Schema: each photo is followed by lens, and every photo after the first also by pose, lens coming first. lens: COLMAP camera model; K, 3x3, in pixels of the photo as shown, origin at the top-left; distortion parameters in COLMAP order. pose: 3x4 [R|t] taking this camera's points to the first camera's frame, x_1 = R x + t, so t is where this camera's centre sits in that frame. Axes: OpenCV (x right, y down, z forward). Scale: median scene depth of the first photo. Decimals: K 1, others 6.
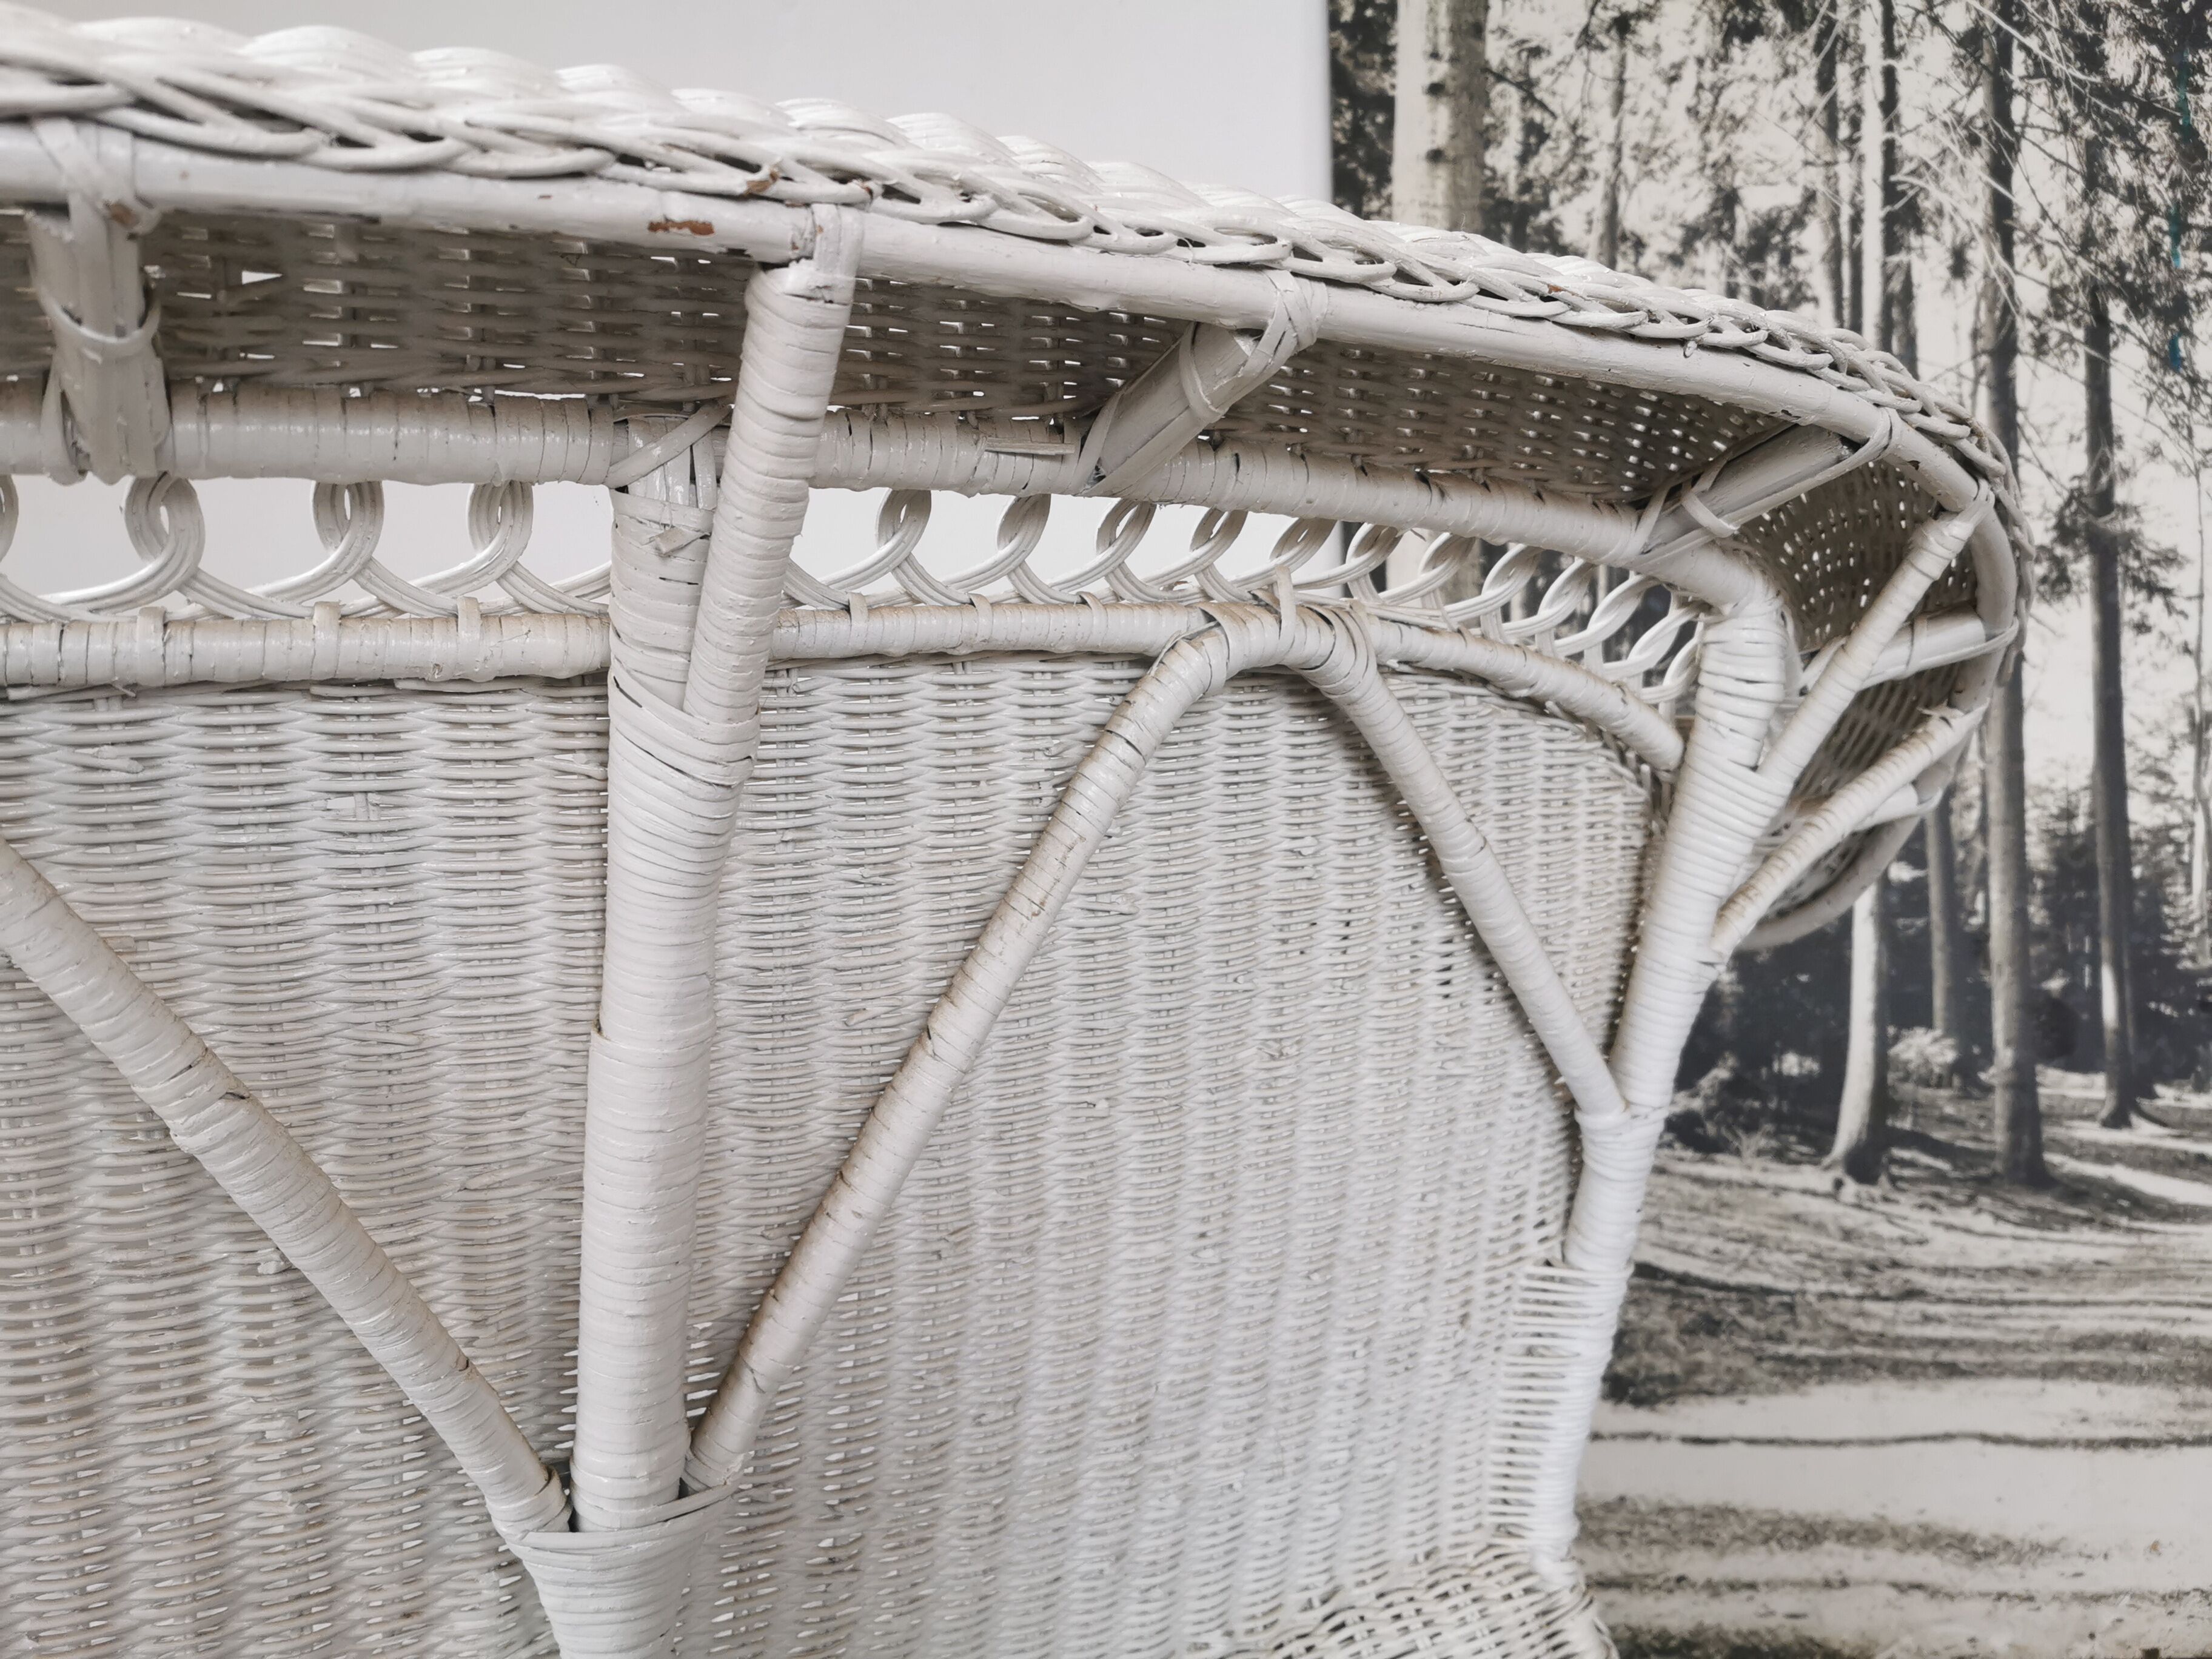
lens RADIAL K [[1724.9, 0, 1099.9], [0, 1724.9, 832.5], [0, 0, 1]] dist [0.065505, -0.118351]
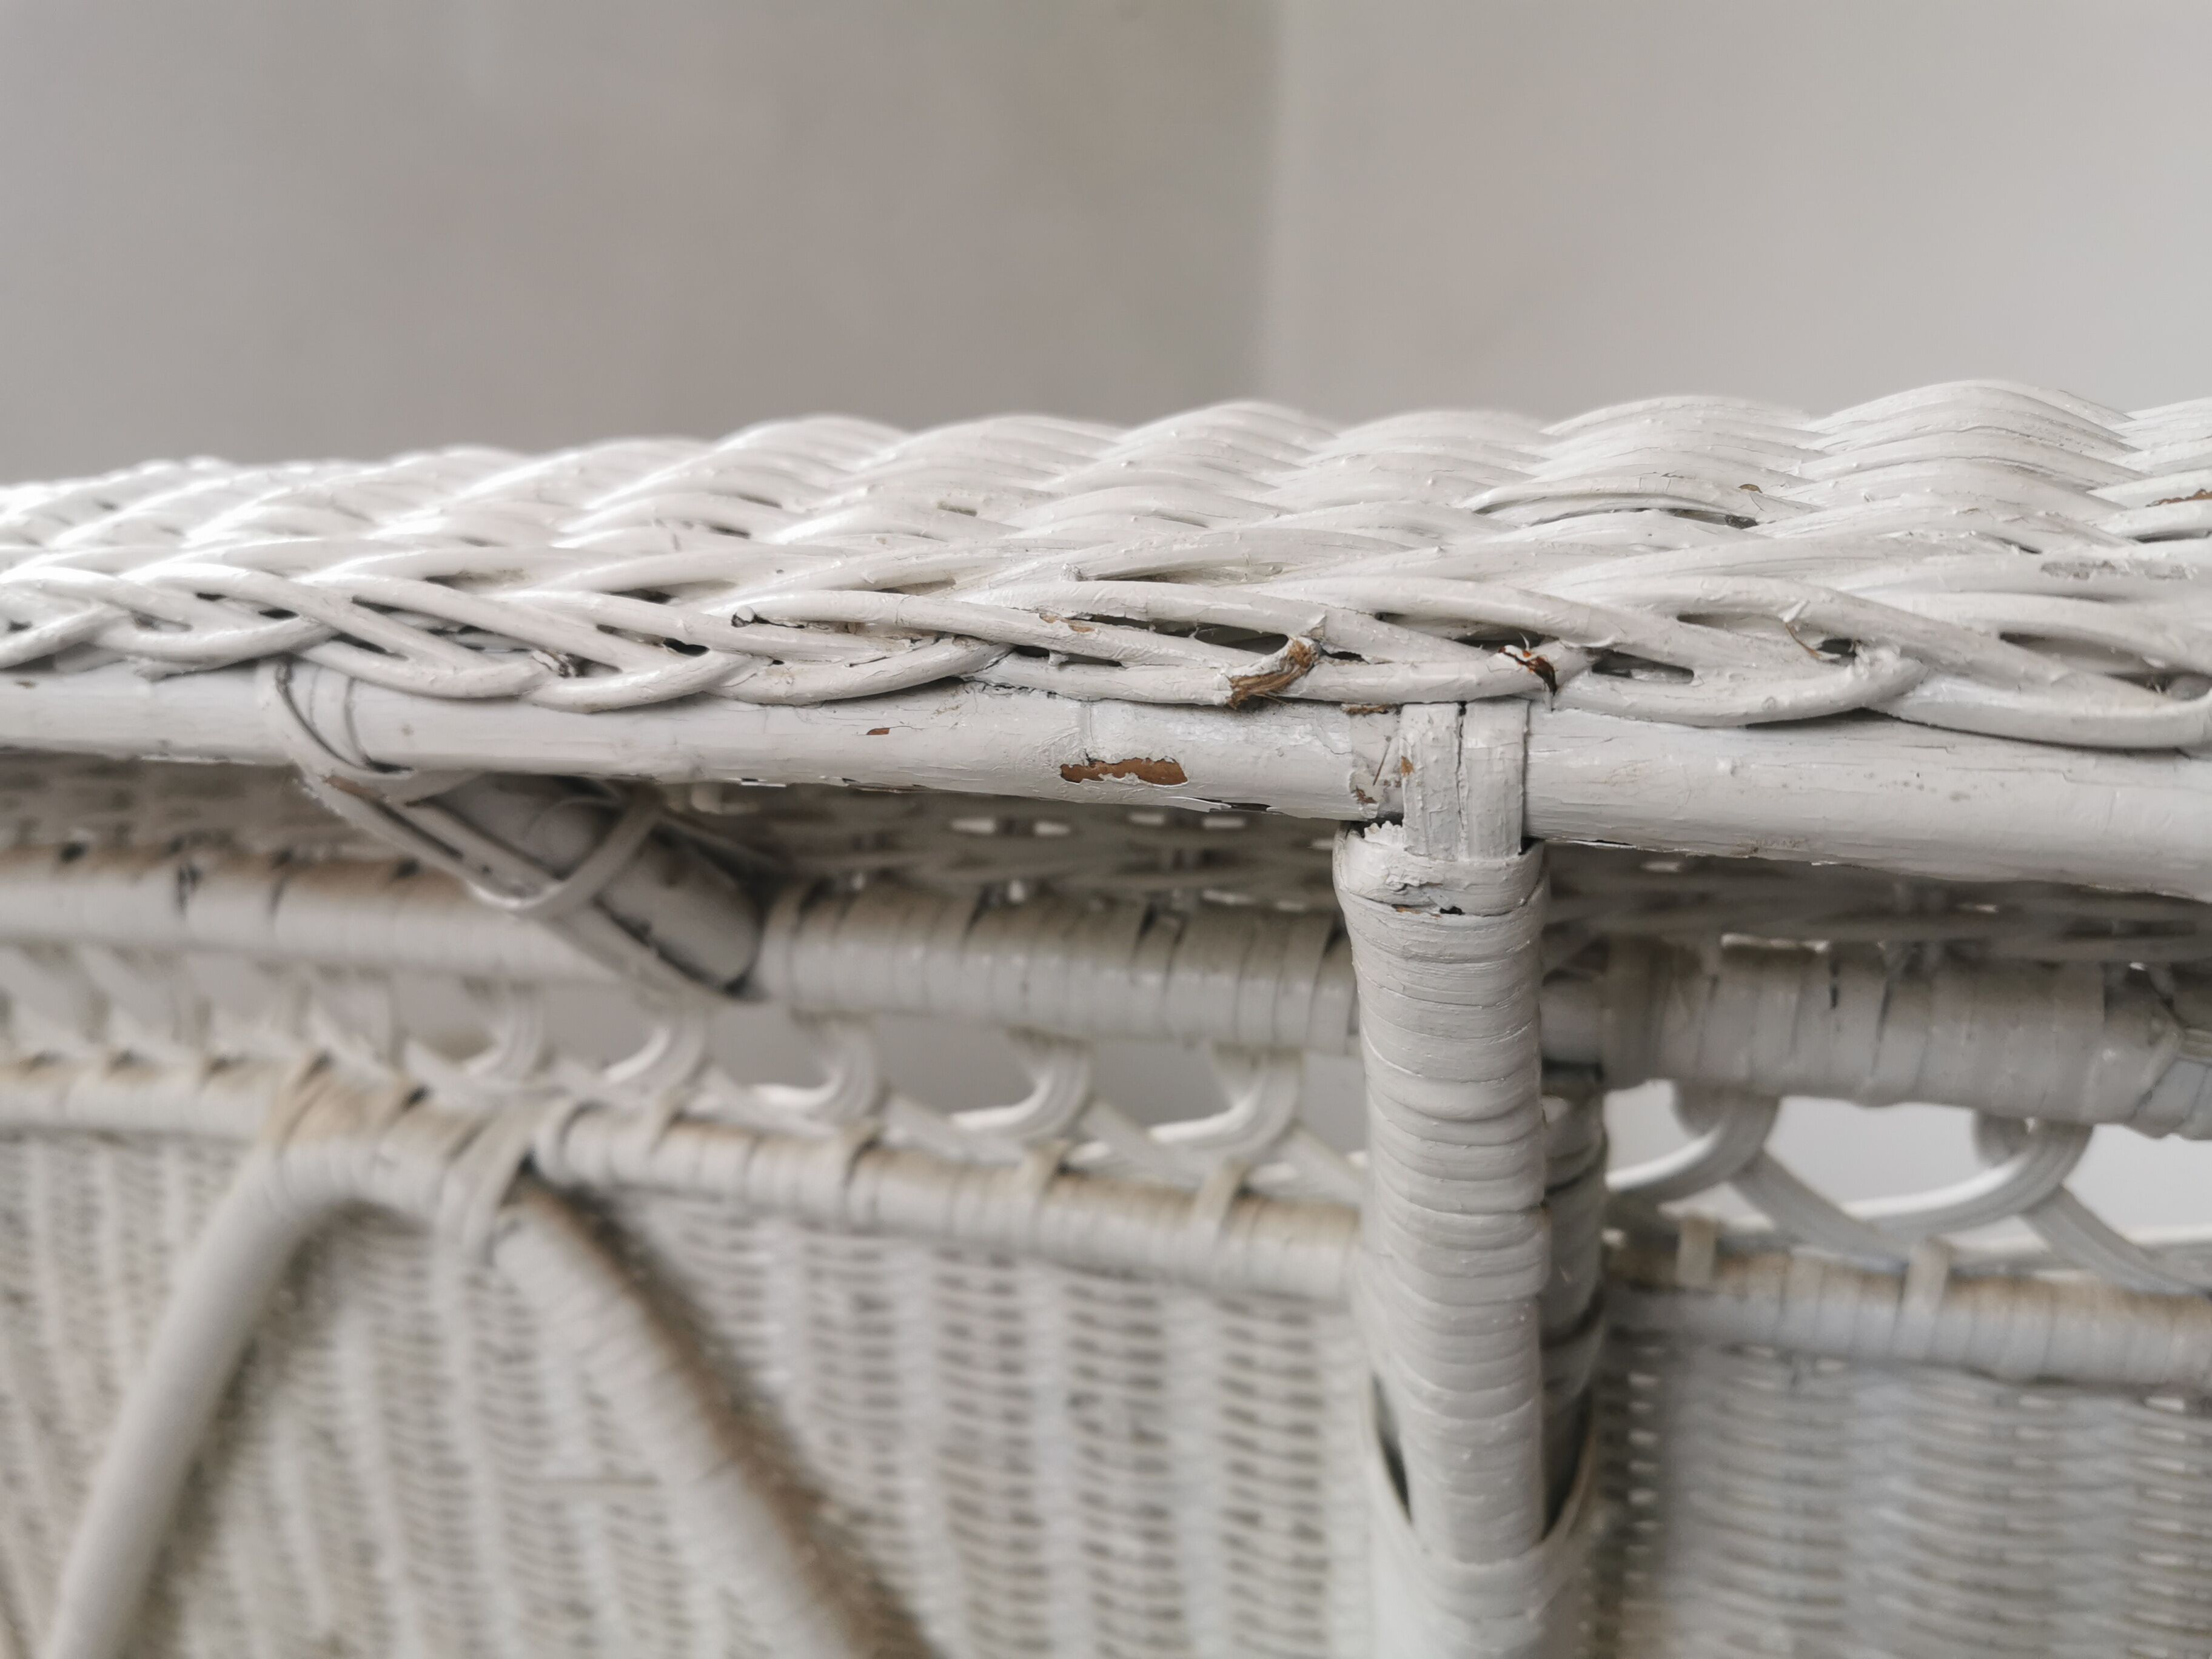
lens RADIAL K [[1814.9, 0, 1106.0], [0, 1814.9, 829.5], [0, 0, 1]] dist [0.005379, -0.084863]
pose [[0.636136, 0.089350, -0.766386, 0.036730], [-0.130694, 0.991397, 0.007101, -0.085729], [0.760427, 0.095645, 0.642341, 0.172570]]
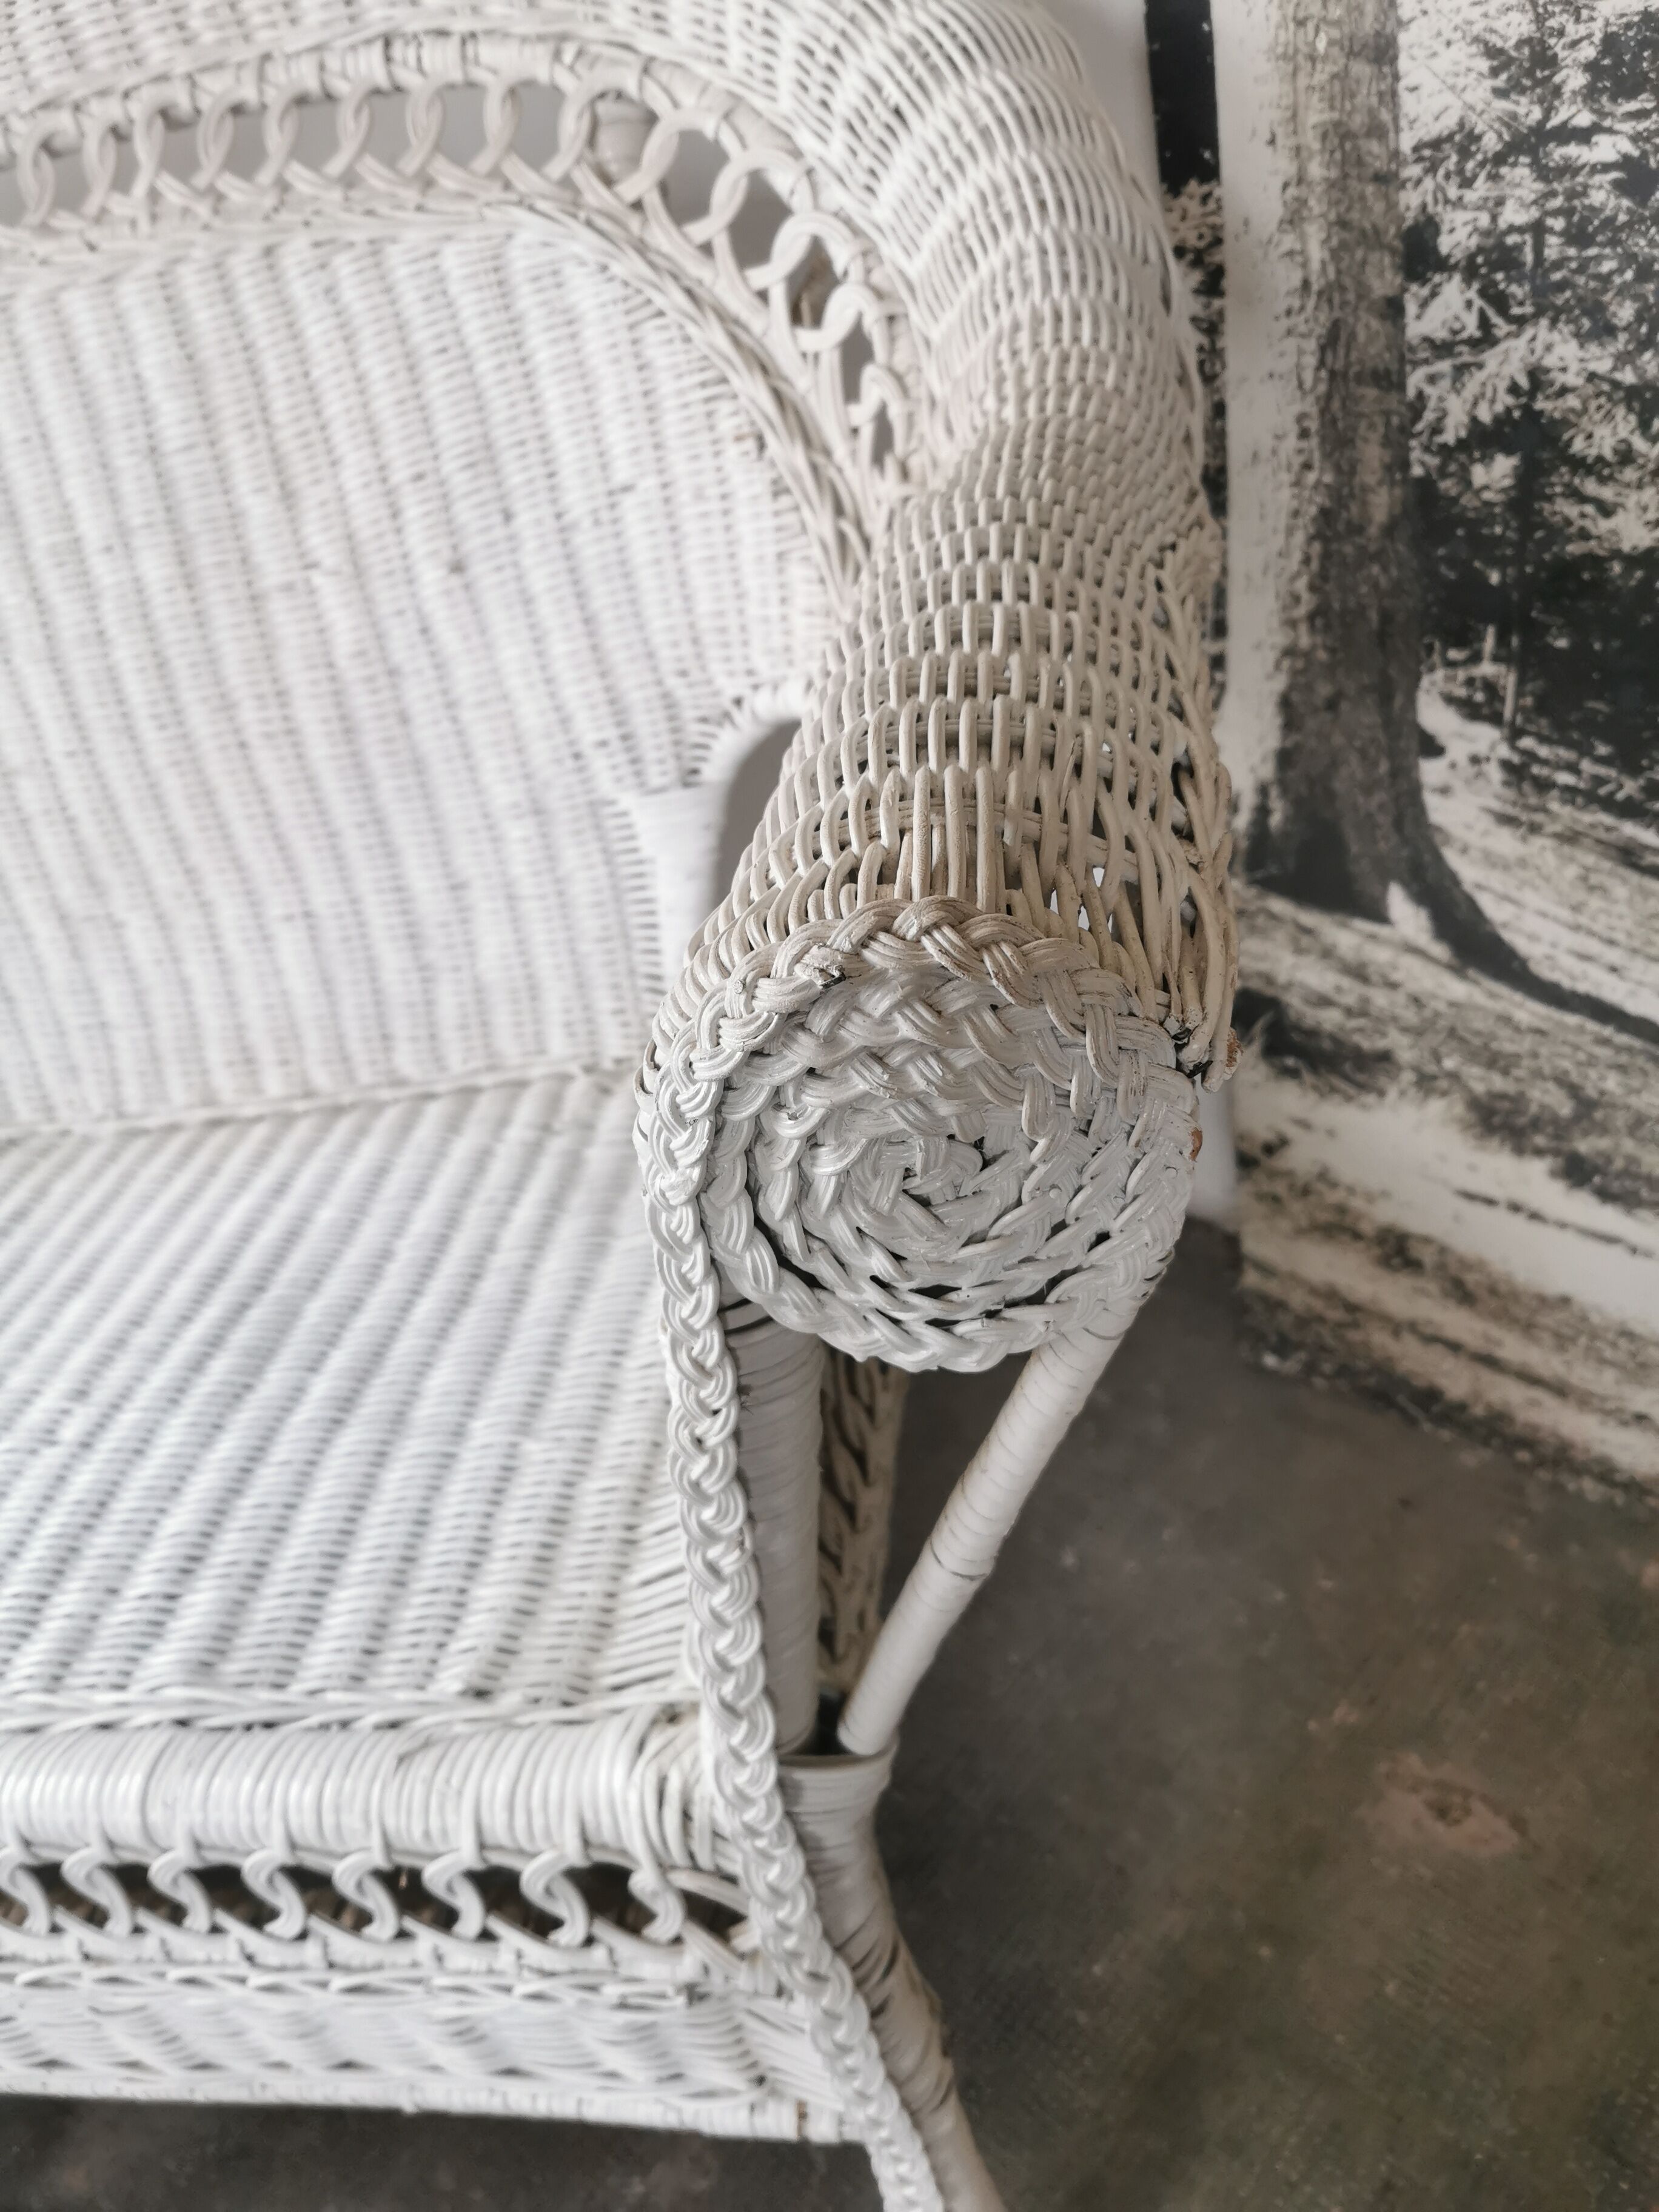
lens RADIAL K [[1734.1, 0, 817.4], [0, 1734.1, 1104.2], [0, 0, 1]] dist [0.062961, -0.104595]
pose [[0.738212, 0.283308, -0.612192, 0.476002], [0.191379, 0.782283, 0.592796, -0.126709], [0.646851, -0.554771, 0.523272, 0.504468]]
